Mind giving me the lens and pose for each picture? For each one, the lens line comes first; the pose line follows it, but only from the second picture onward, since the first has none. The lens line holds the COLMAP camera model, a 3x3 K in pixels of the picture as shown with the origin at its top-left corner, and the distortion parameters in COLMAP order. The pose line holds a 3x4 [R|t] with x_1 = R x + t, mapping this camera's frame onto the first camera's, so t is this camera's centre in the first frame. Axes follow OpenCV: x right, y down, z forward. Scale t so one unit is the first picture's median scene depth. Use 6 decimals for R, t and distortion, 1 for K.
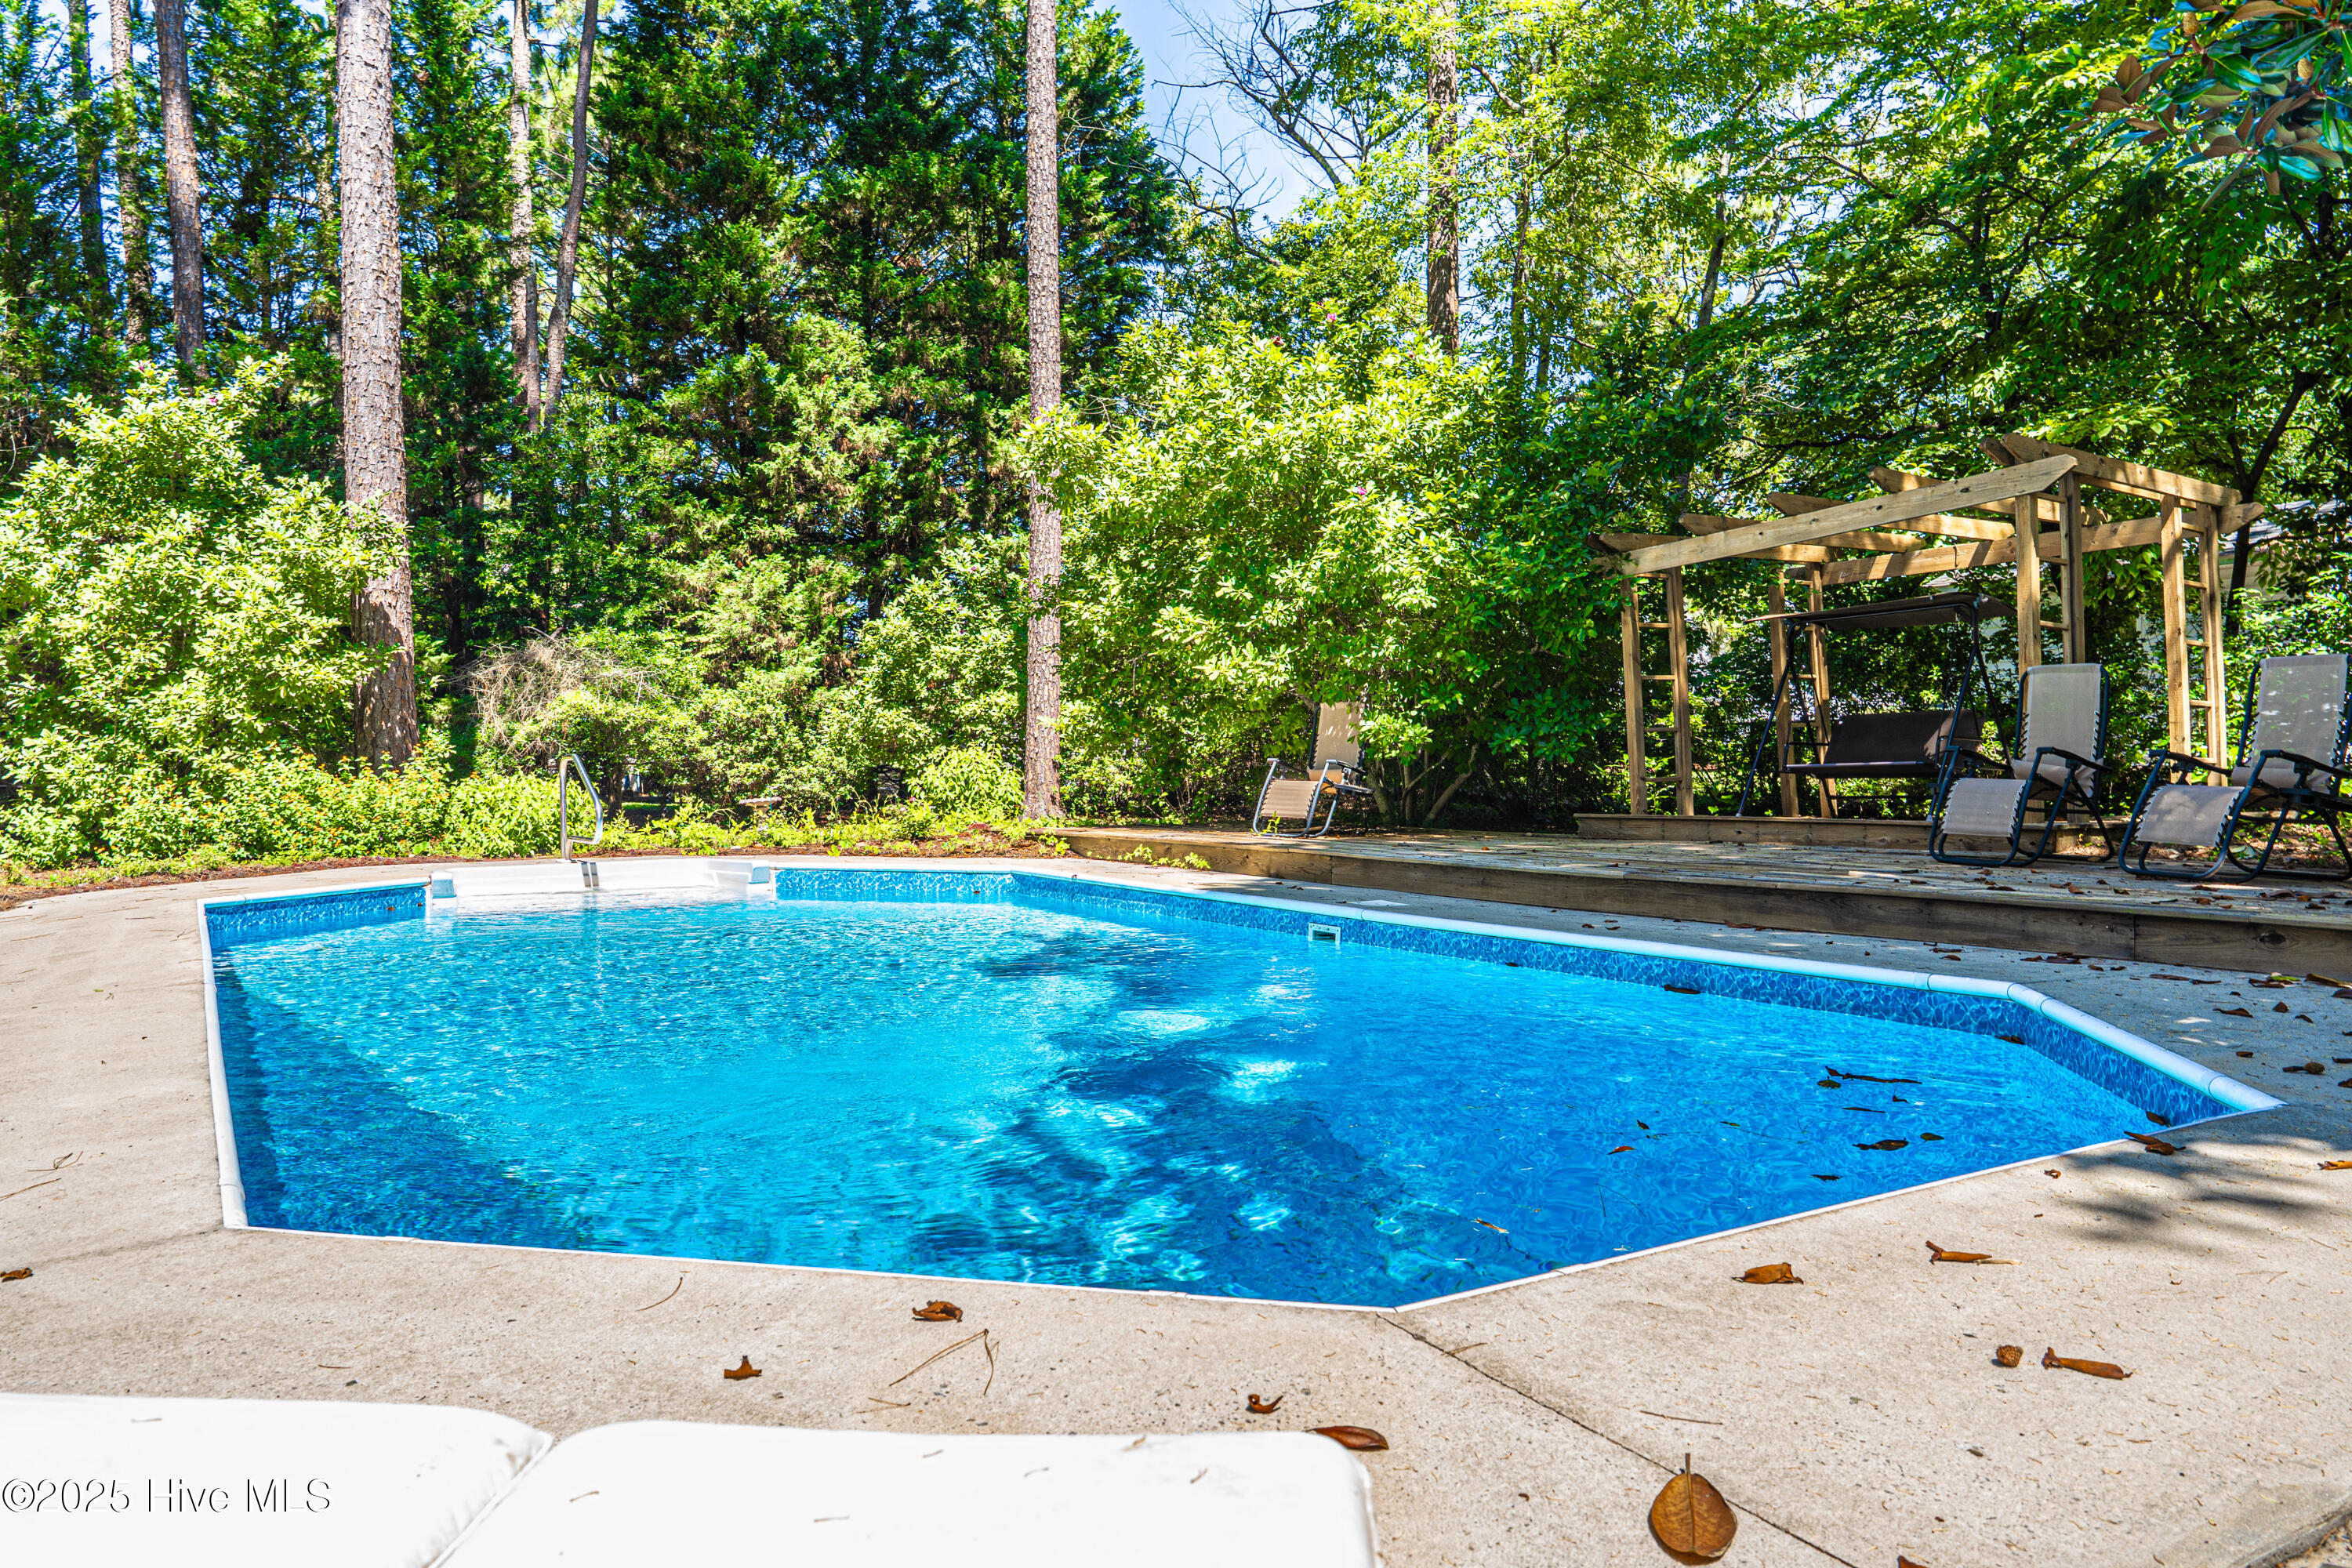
lens RADIAL K [[1567.2, 0, 1160.7], [0, 1567.2, 788.1], [0, 0, 1]] dist [-0.005712, 0.006121]
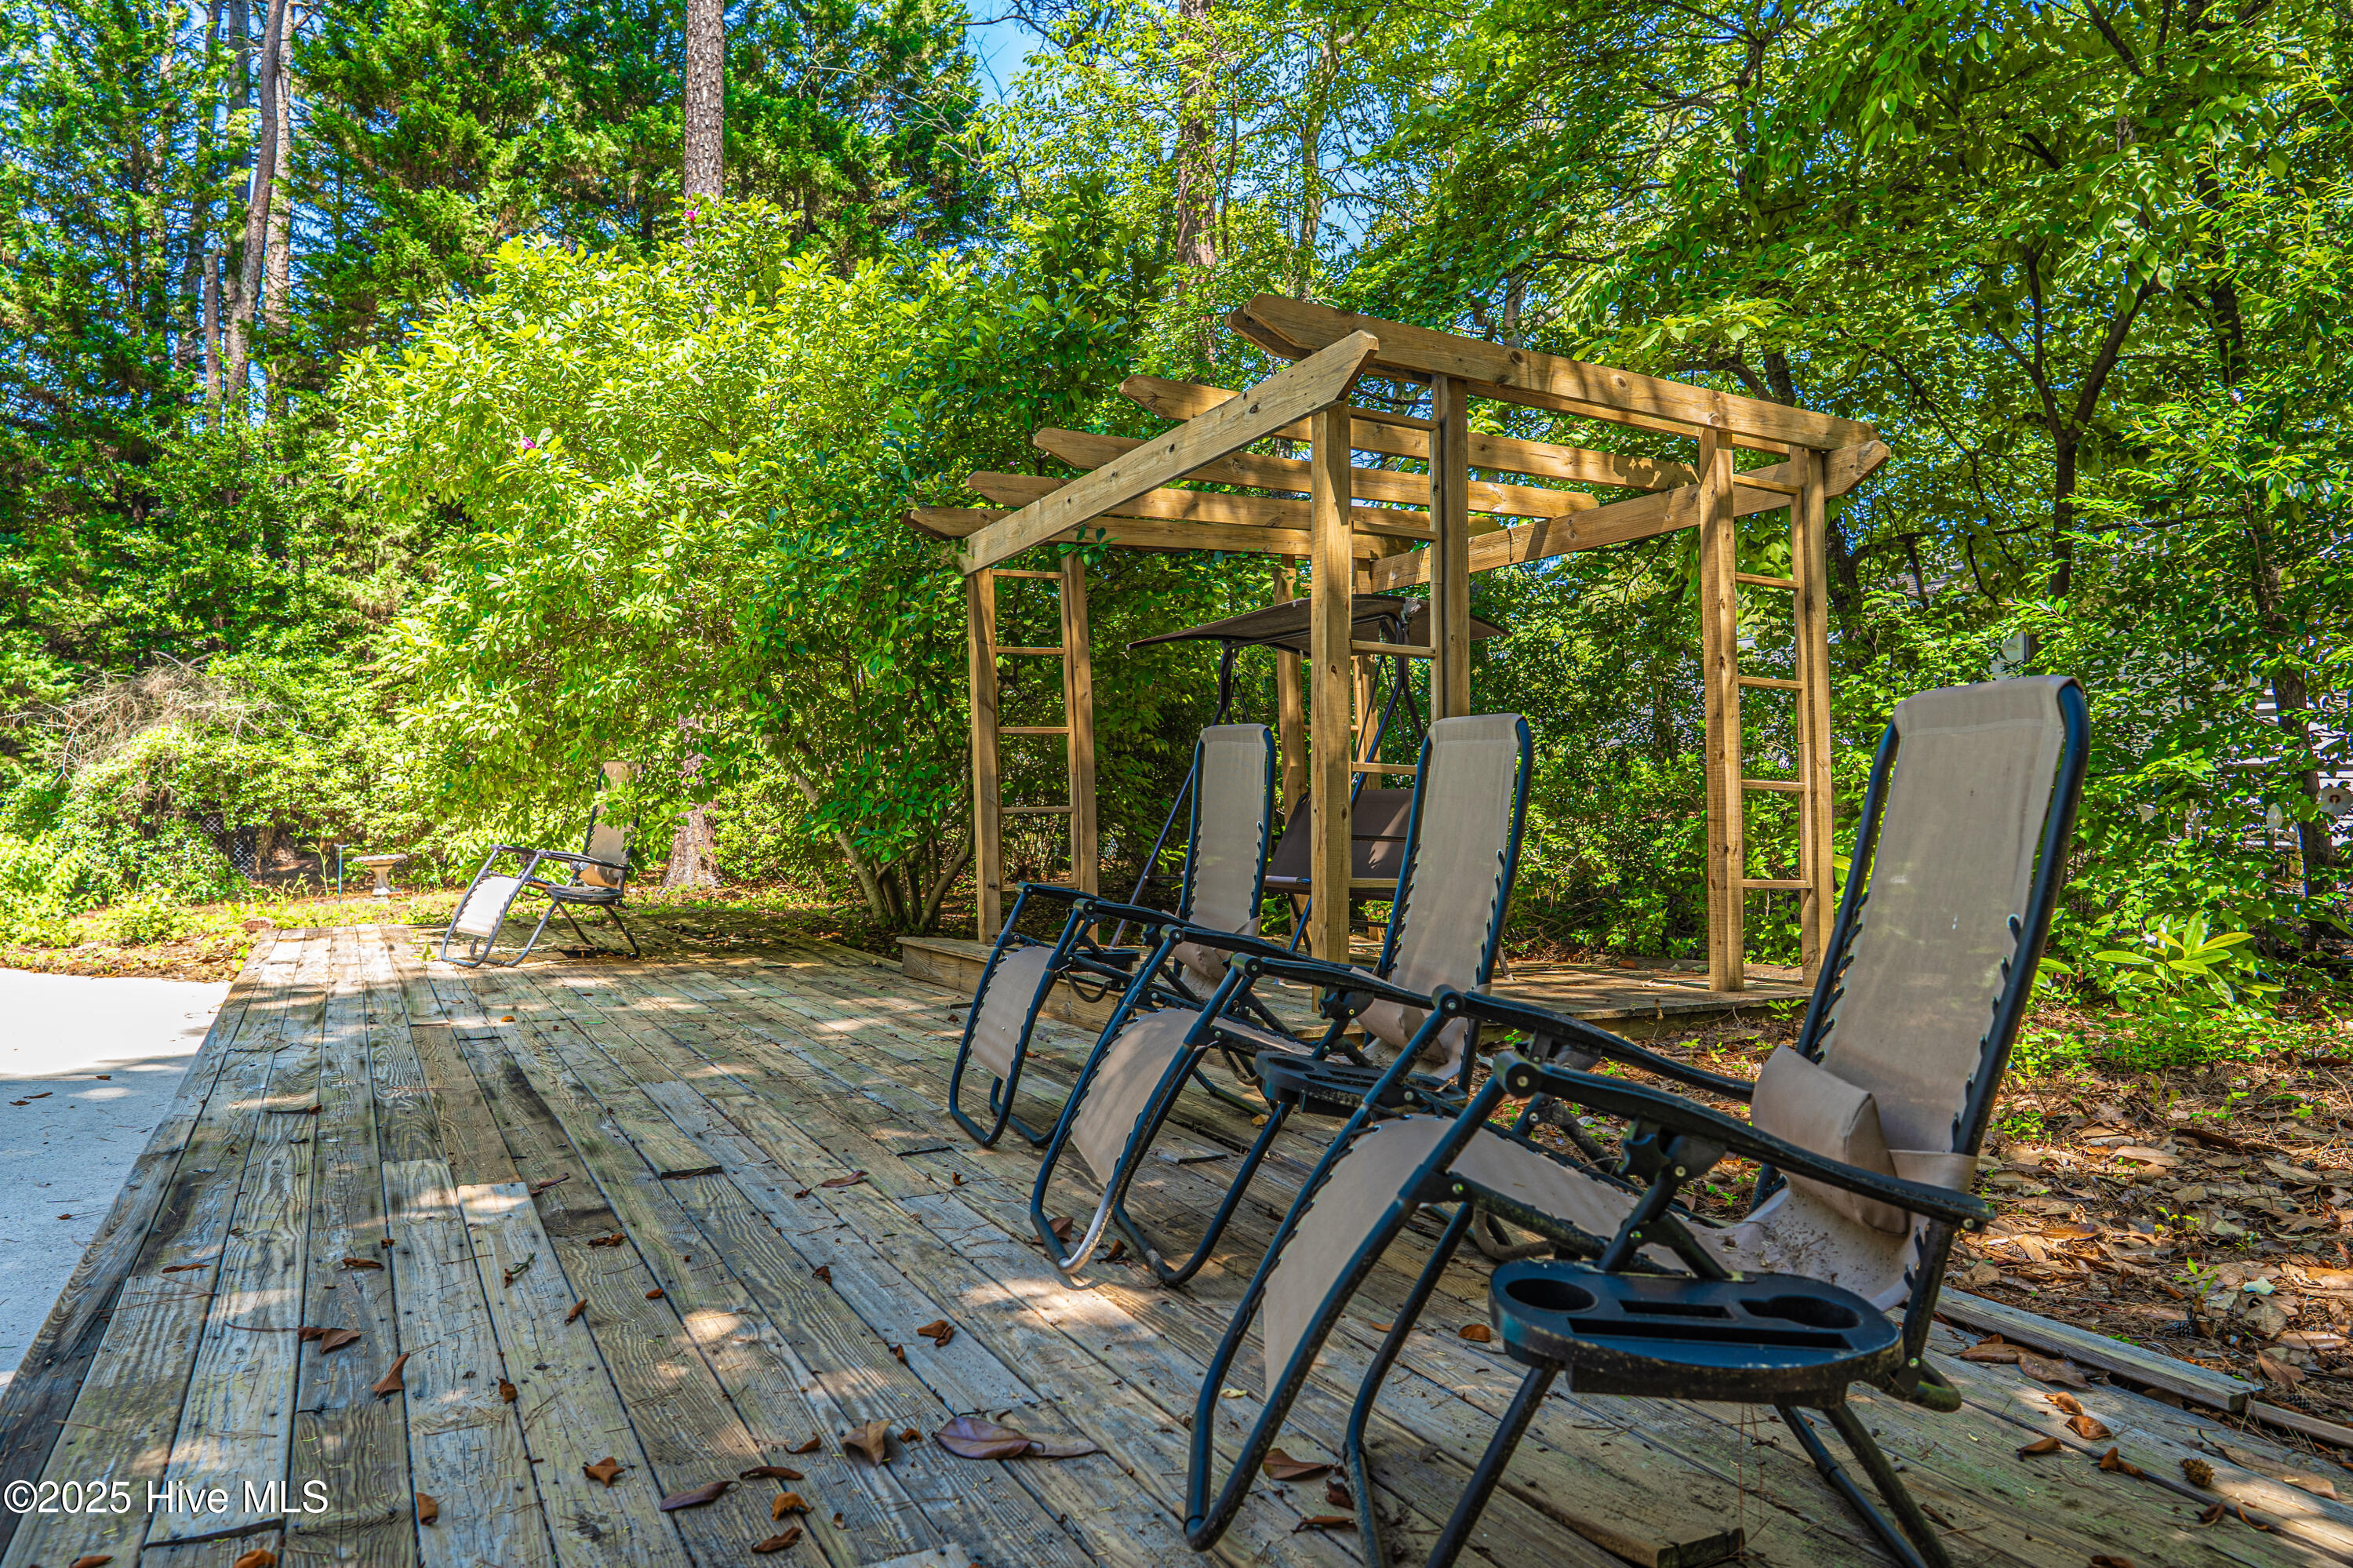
lens RADIAL K [[1576.0, 0, 1163.0], [0, 1576.0, 793.4], [0, 0, 1]] dist [-0.006345, 0.000952]
pose [[0.997589, 0.008238, -0.068911, 0.209961], [-0.009298, 0.999843, -0.015076, -0.017101], [0.068776, 0.015680, 0.997509, 0.174131]]
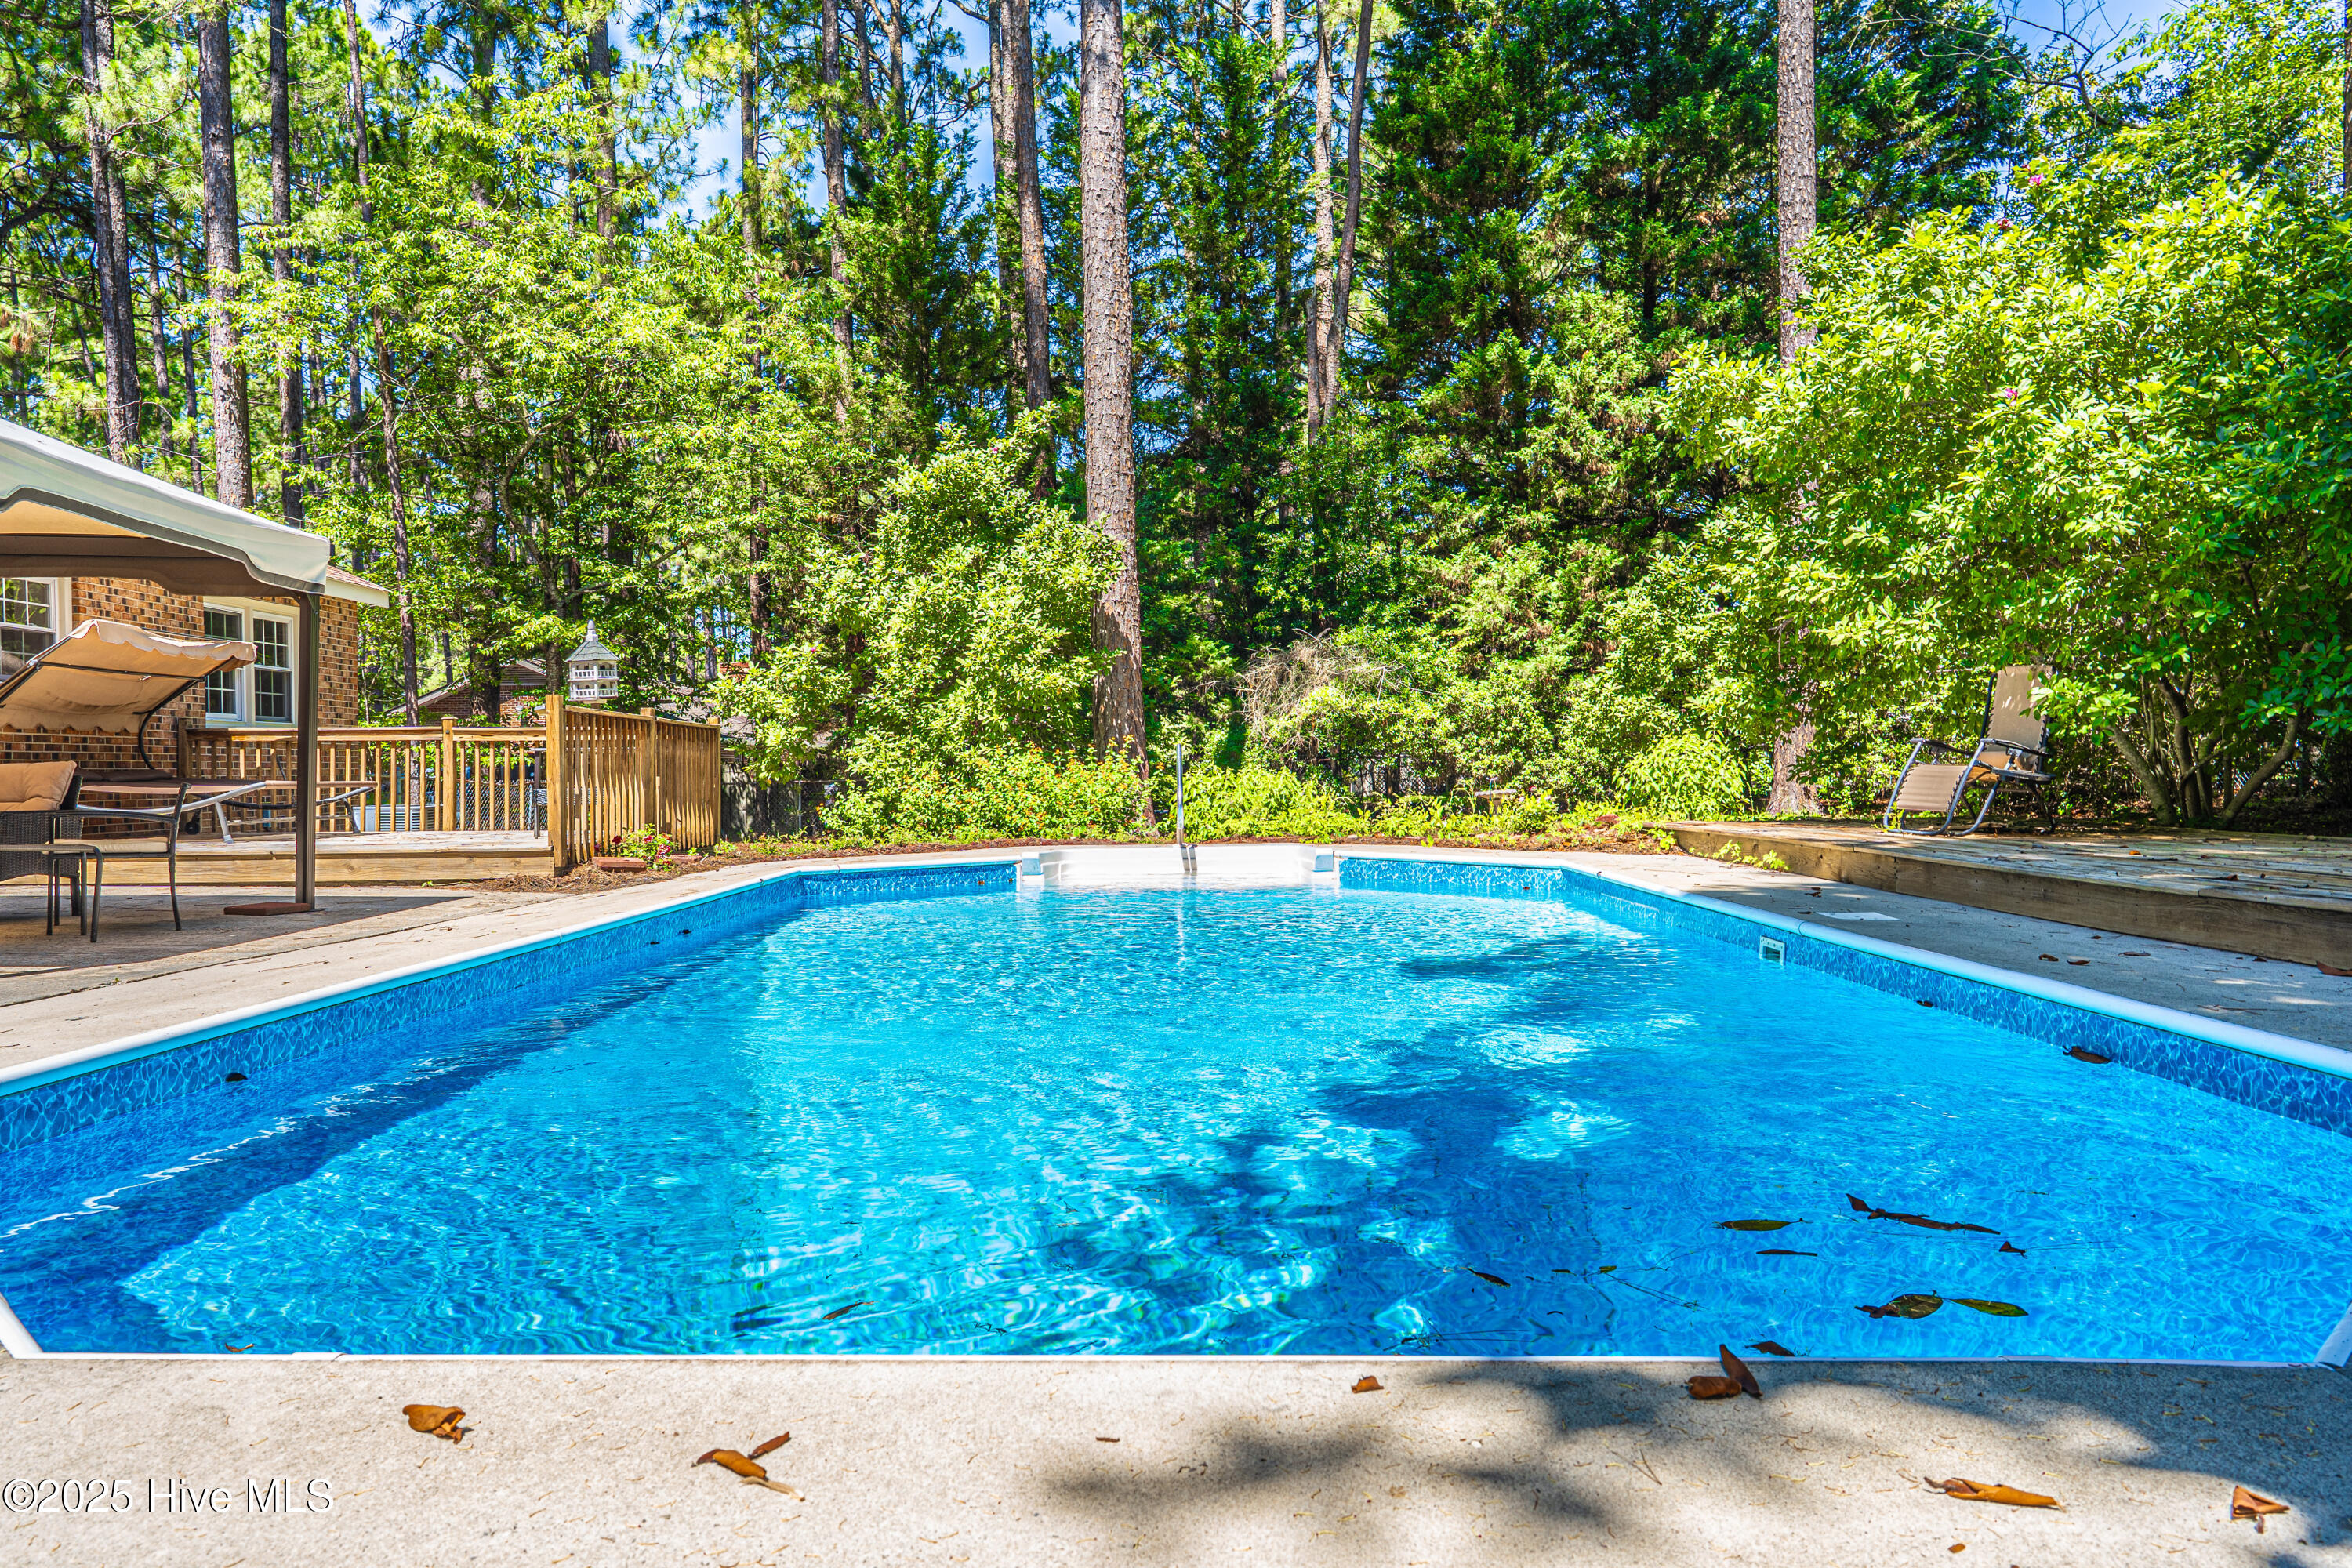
lens RADIAL K [[1567.2, 0, 1160.7], [0, 1567.2, 788.1], [0, 0, 1]] dist [-0.005712, 0.006121]
pose [[0.841266, 0.001760, -0.540618, 0.094221], [-0.000709, 0.999997, 0.002153, 0.002913], [0.540621, -0.001428, 0.841265, 0.054555]]
